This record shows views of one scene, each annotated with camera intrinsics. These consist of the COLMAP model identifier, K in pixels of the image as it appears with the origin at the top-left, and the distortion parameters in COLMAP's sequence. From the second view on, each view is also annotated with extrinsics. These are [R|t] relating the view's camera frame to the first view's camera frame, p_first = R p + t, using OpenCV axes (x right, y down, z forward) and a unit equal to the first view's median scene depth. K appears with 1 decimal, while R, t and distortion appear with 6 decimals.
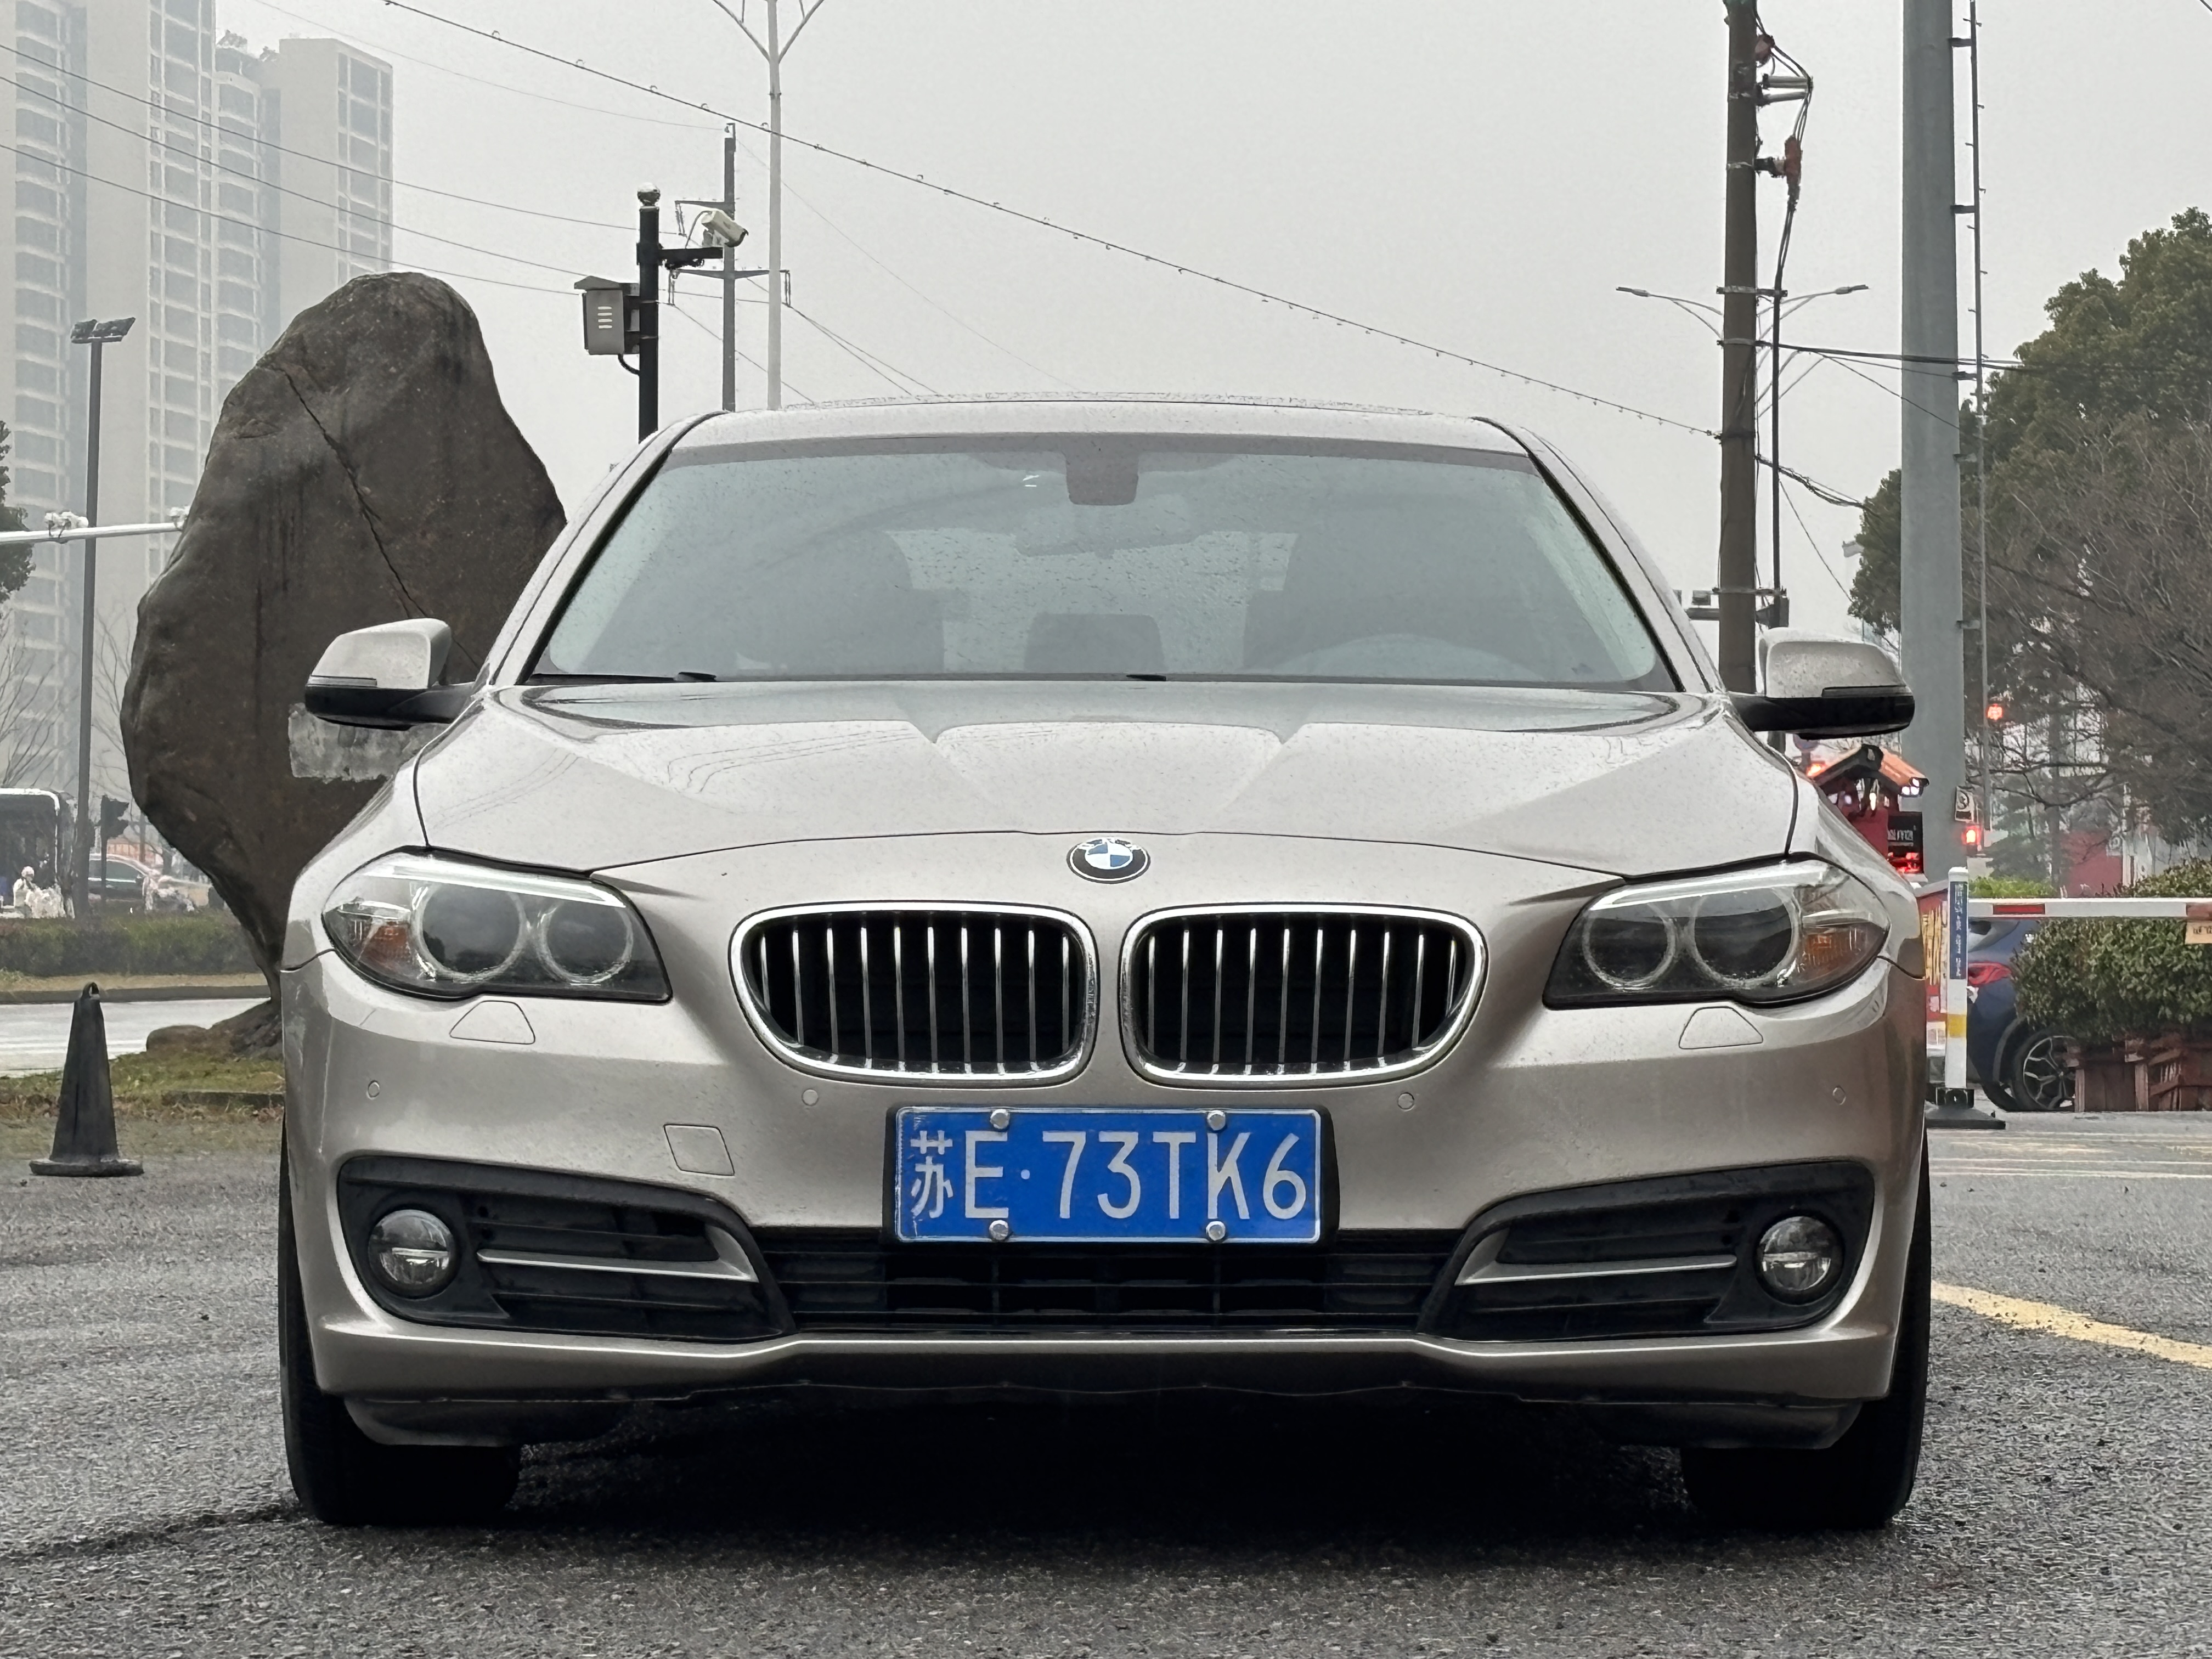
lens RADIAL K [[6751.7, 0, 1109.5], [0, 6751.7, 829.4], [0, 0, 1]] dist [0.430390, 0.000000]
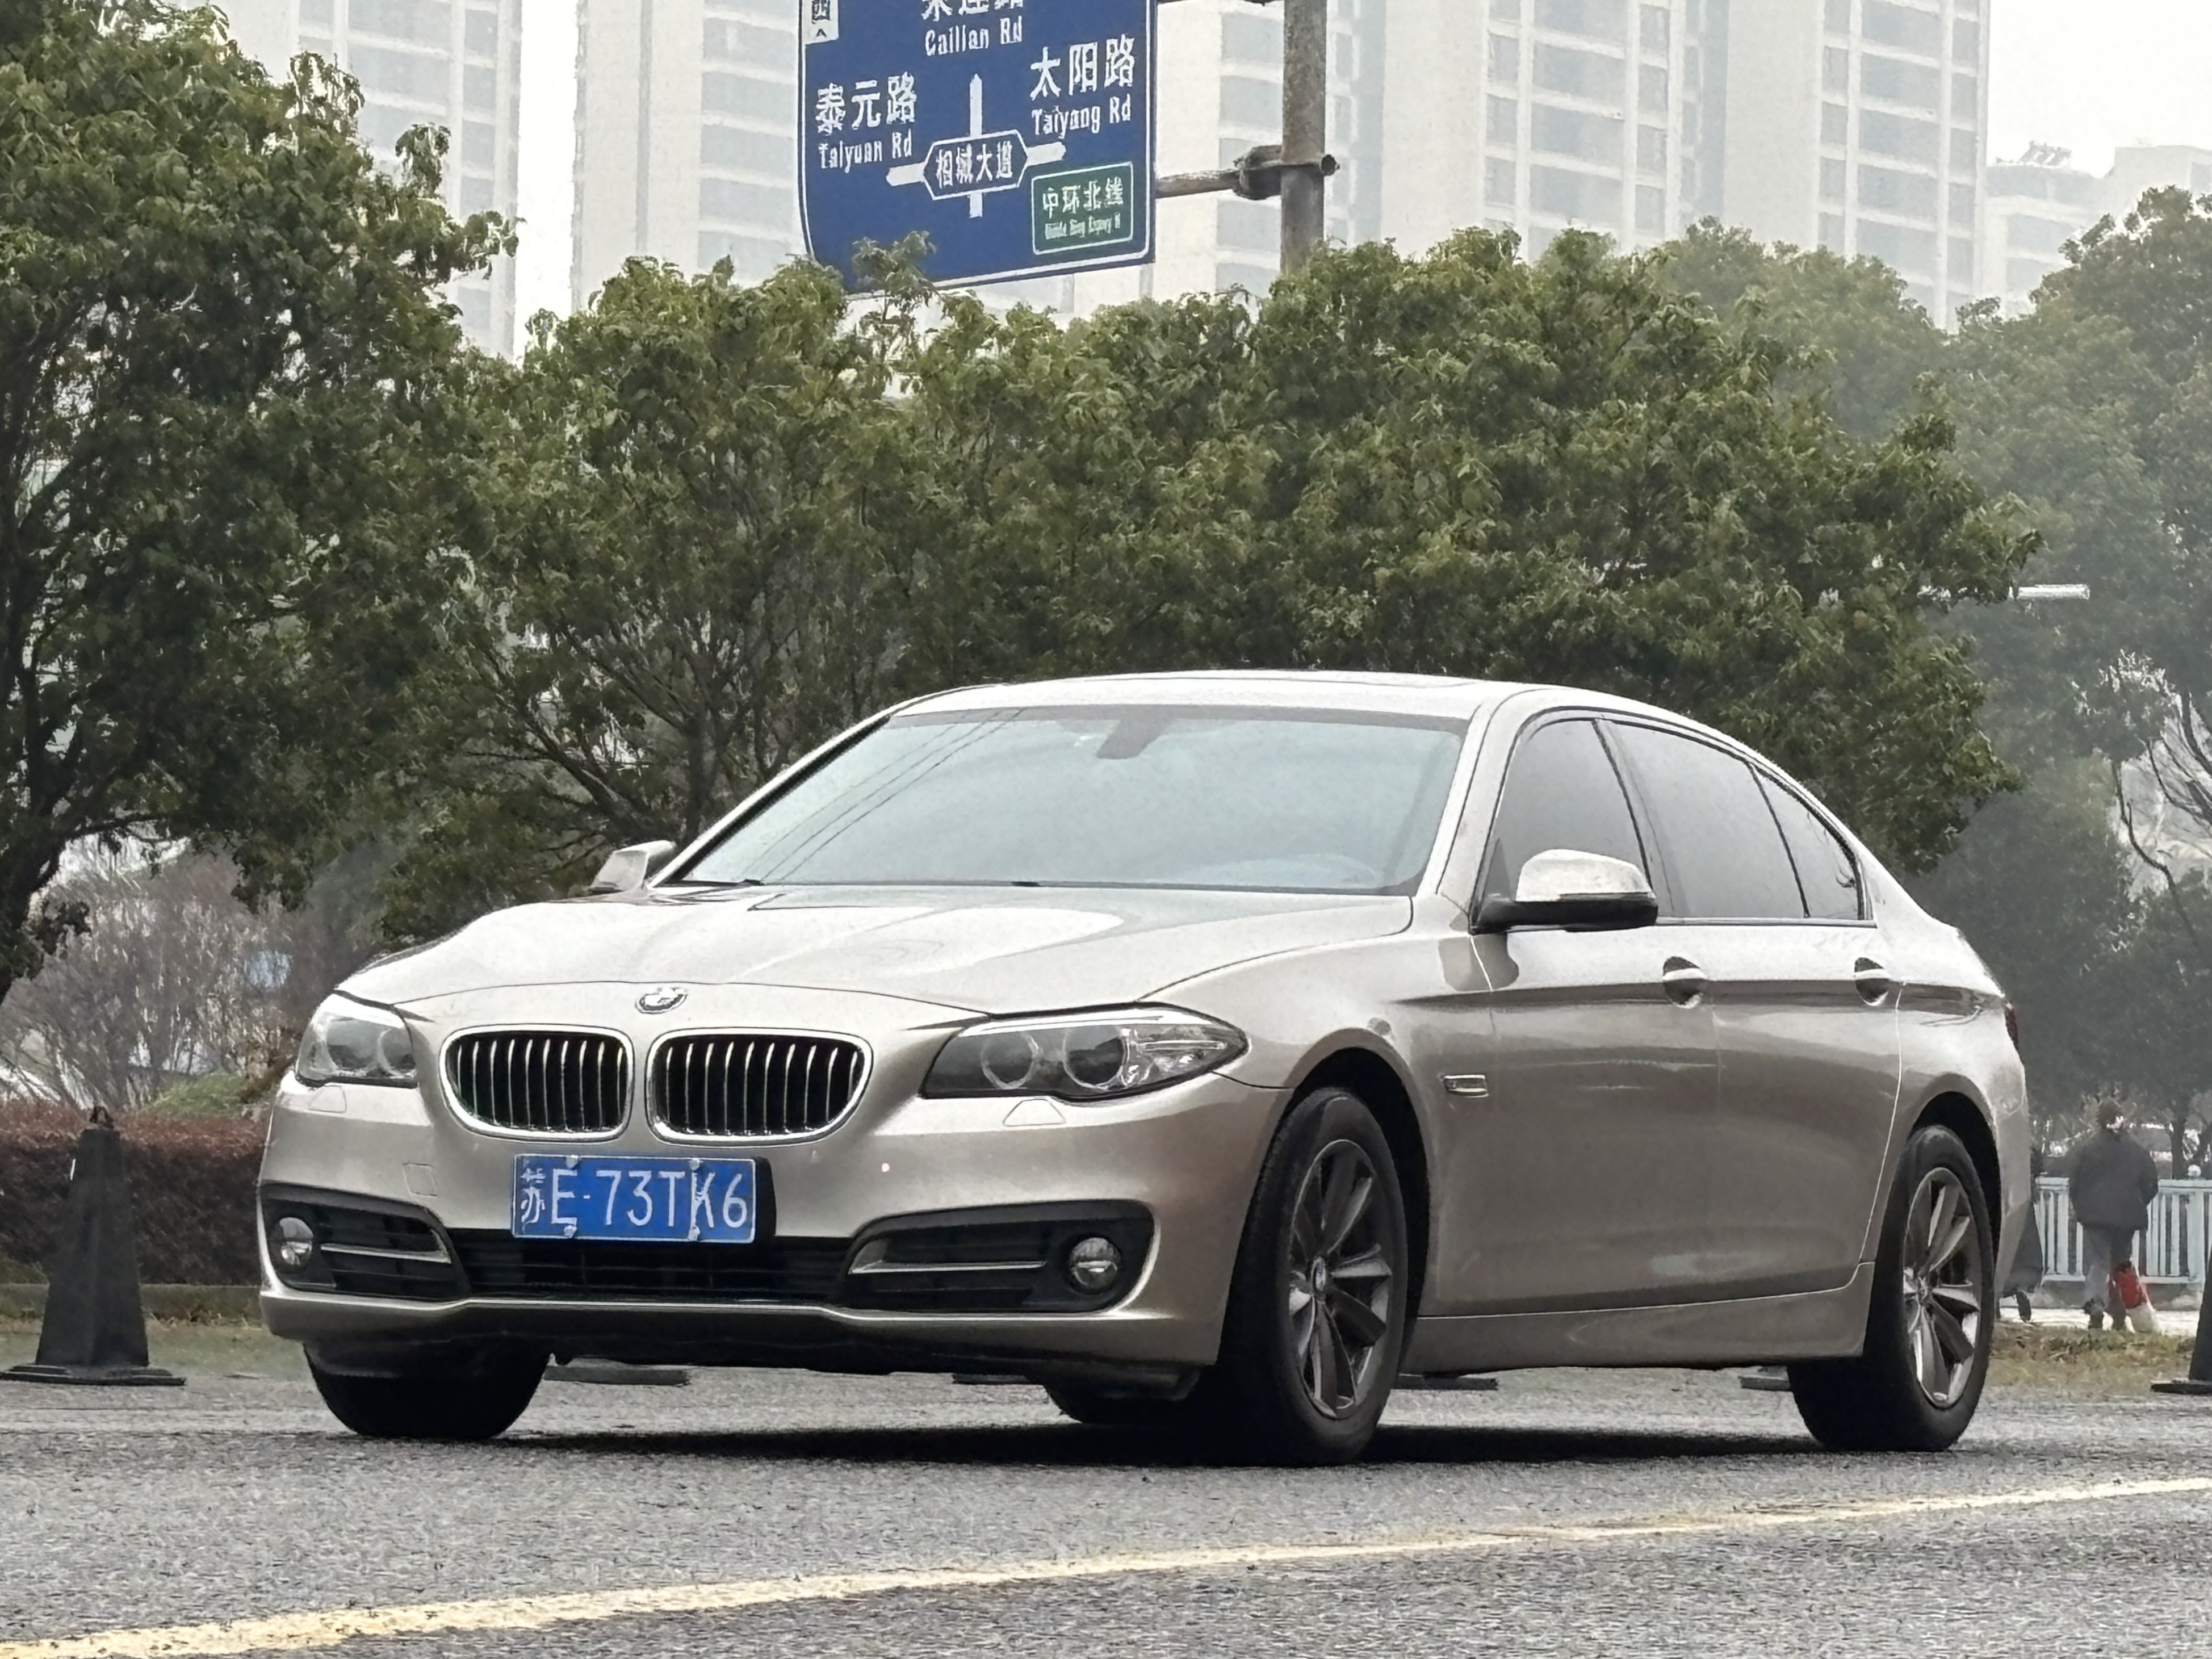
lens RADIAL K [[9939.9, 0, 1104.0], [0, 9939.9, 828.9], [0, 0, 1]] dist [1.128568, 0.000000]
pose [[0.910619, 0.003395, -0.413233, 1.055808], [-0.014450, 0.999616, -0.023629, 0.018233], [0.412995, 0.027488, 0.910319, -1.073145]]
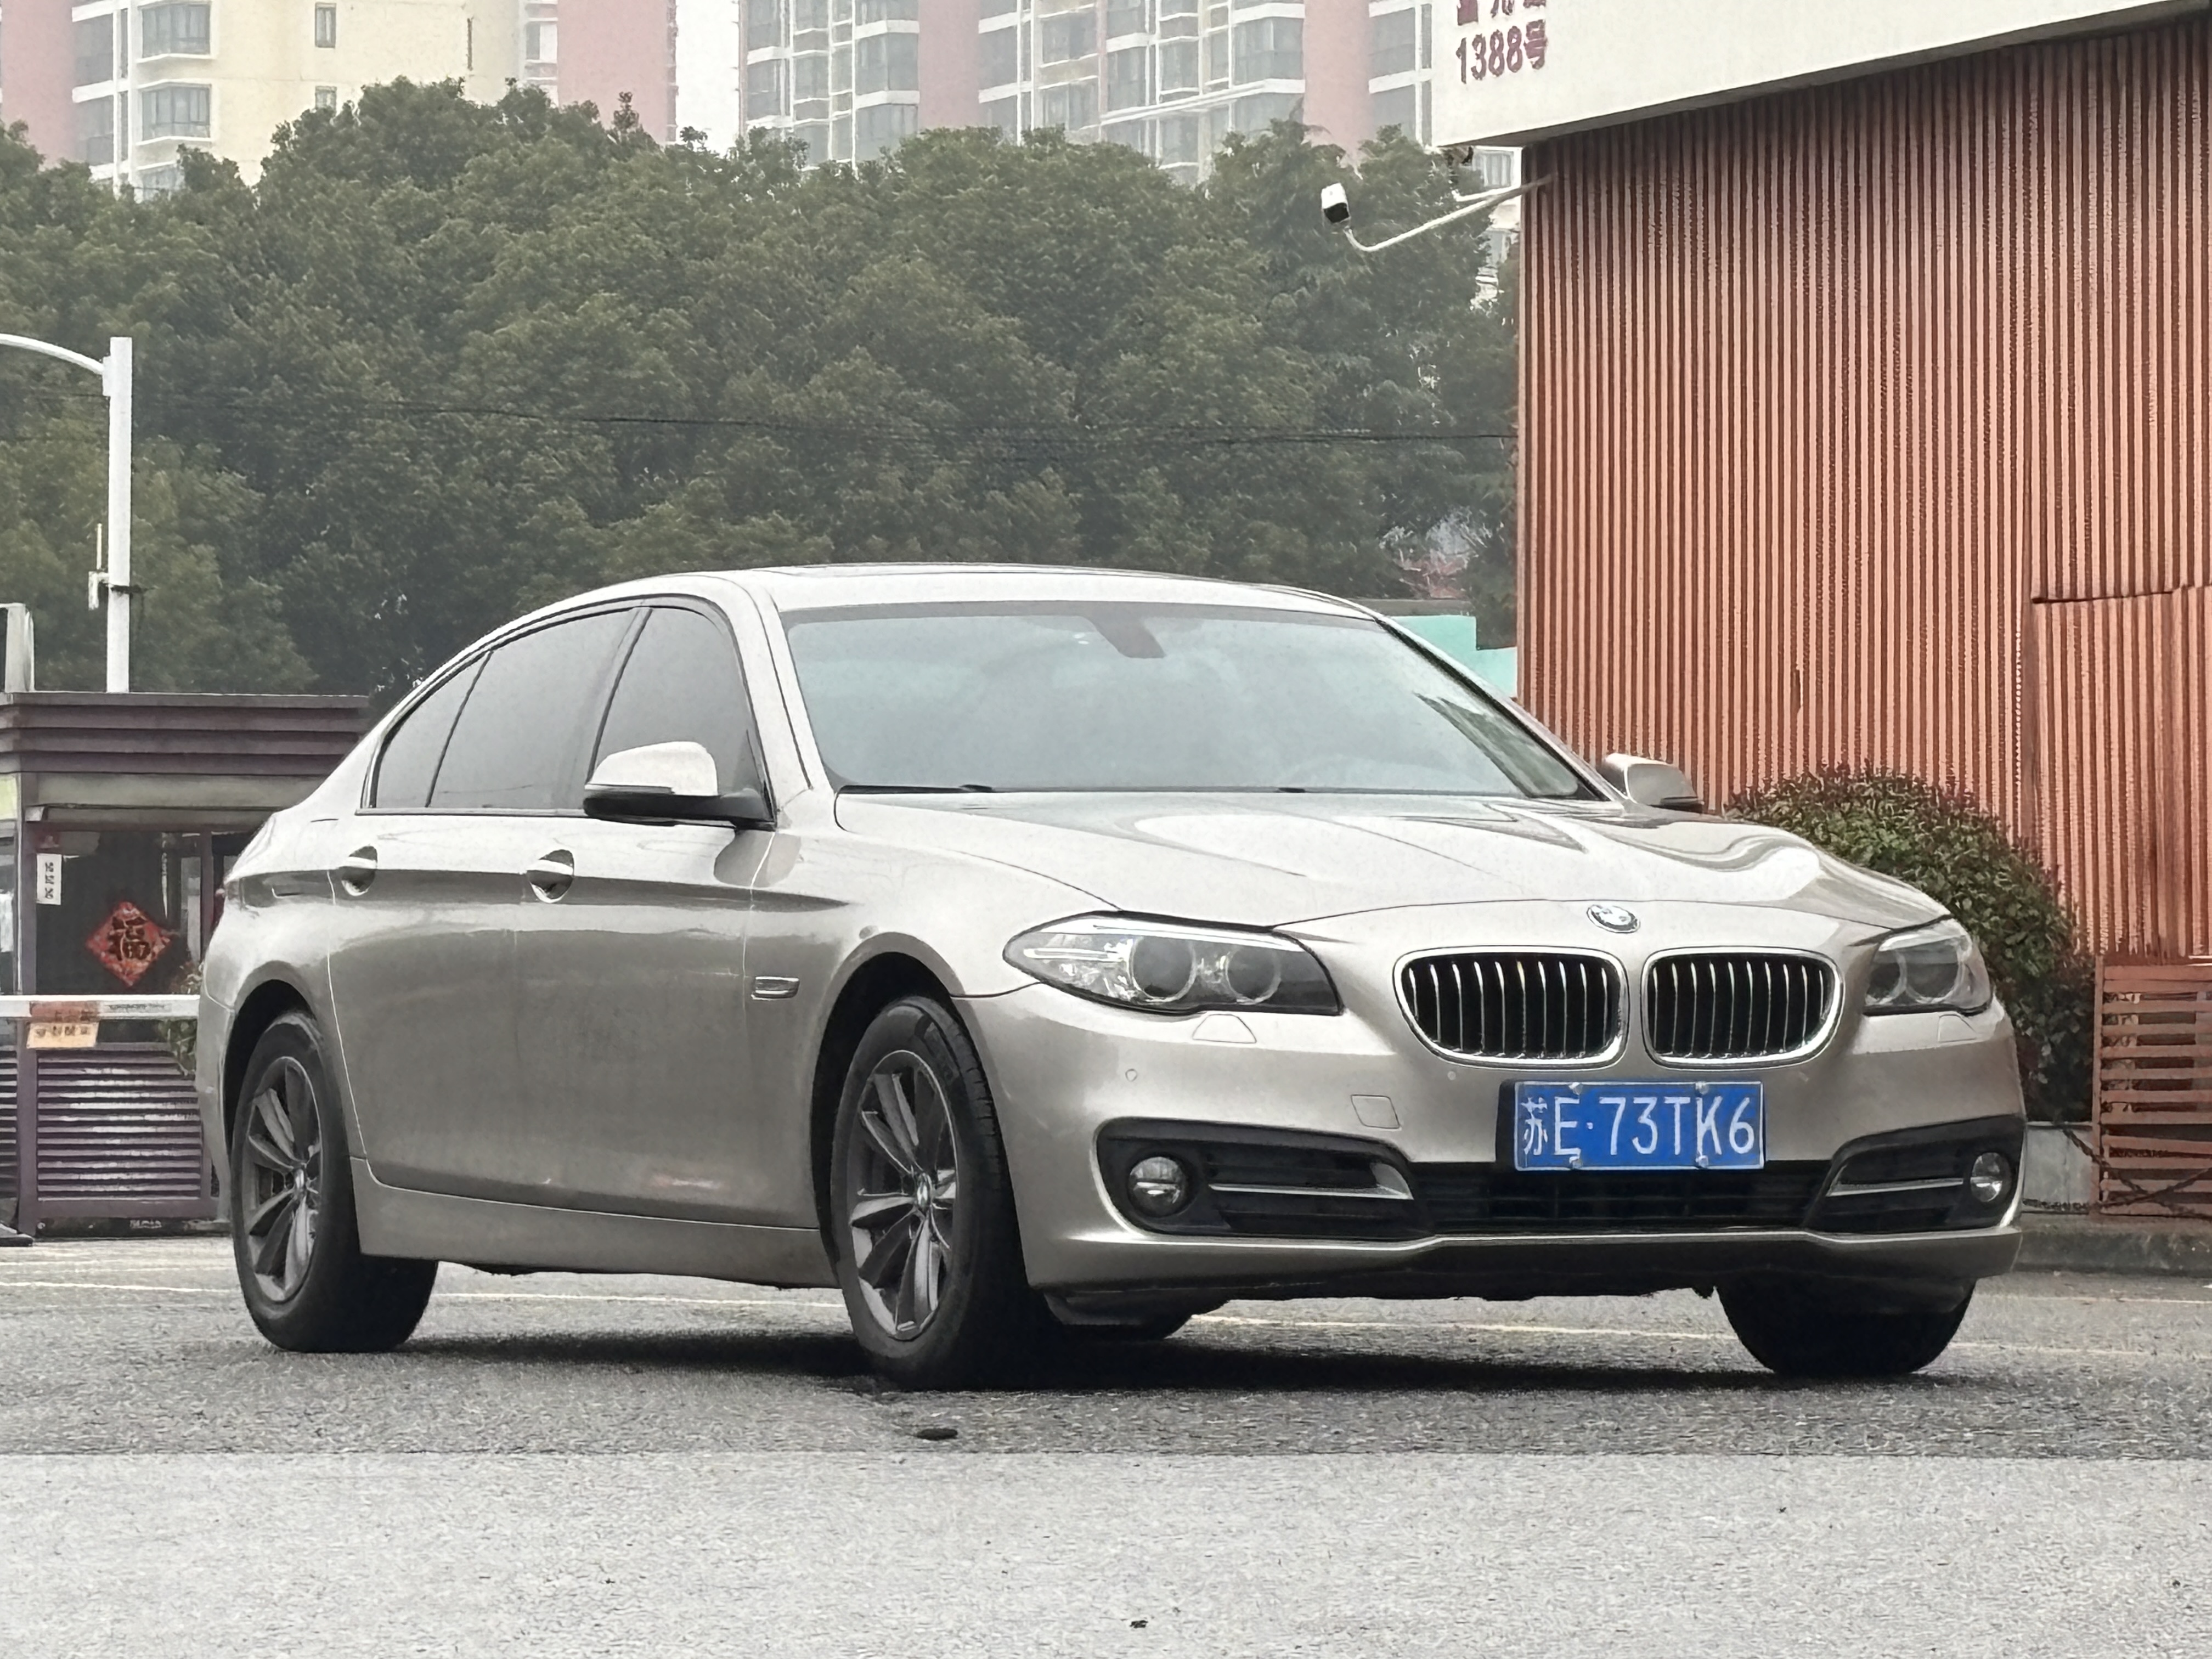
lens RADIAL K [[9848.3, 0, 1103.5], [0, 9848.3, 829.9], [0, 0, 1]] dist [1.017358, 0.000000]
pose [[0.914814, 0.001383, 0.403872, -0.997835], [0.002669, 0.999952, -0.009468, 0.005430], [-0.403866, 0.009739, 0.914766, -0.973021]]
